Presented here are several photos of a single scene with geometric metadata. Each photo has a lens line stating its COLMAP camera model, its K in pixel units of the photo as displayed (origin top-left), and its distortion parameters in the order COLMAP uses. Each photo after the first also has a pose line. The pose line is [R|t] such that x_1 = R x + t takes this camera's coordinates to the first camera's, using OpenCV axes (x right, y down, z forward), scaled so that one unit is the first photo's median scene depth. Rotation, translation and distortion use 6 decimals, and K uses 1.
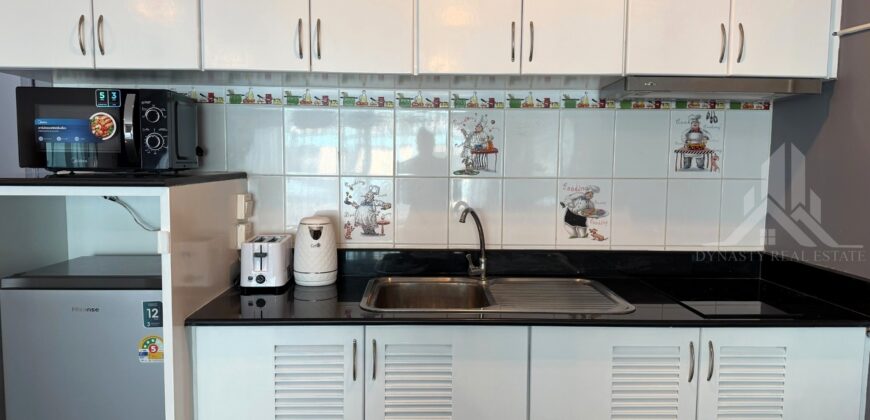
lens RADIAL K [[607.1, 0, 437.0], [0, 607.1, 213.4], [0, 0, 1]] dist [0.141068, -0.250363]
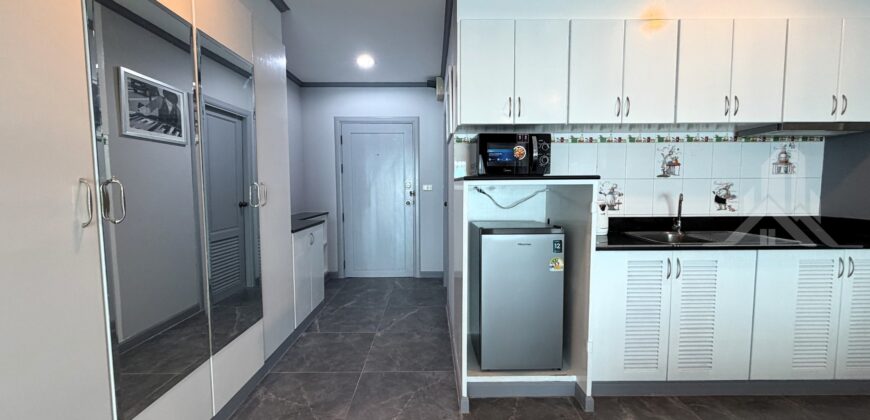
lens RADIAL K [[347.2, 0, 432.6], [0, 347.2, 210.0], [0, 0, 1]] dist [0.002746, -0.000333]
pose [[0.999734, -0.013394, -0.018750, -0.652076], [0.013116, 0.999804, -0.014863, 0.044847], [0.018945, 0.014613, 0.999714, -0.094197]]
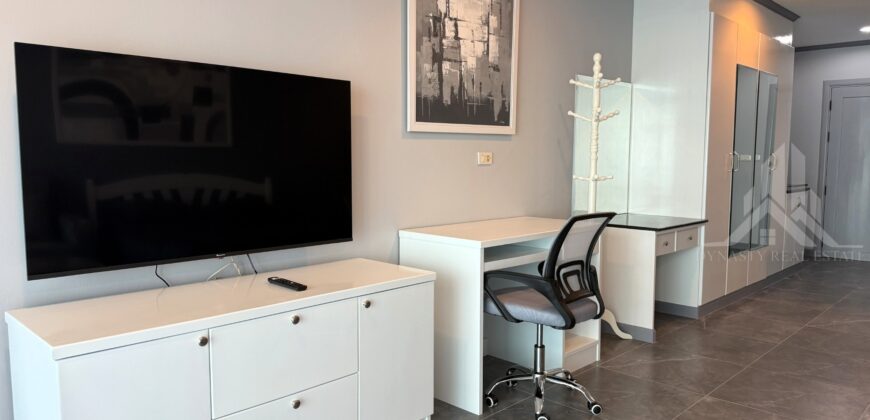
lens RADIAL K [[607.1, 0, 437.0], [0, 607.1, 213.4], [0, 0, 1]] dist [0.141068, -0.250363]
pose [[0.694143, 0.063181, -0.717059, -0.297098], [-0.058952, 0.997784, 0.030848, 0.188399], [0.717419, 0.020859, 0.696329, -1.807951]]
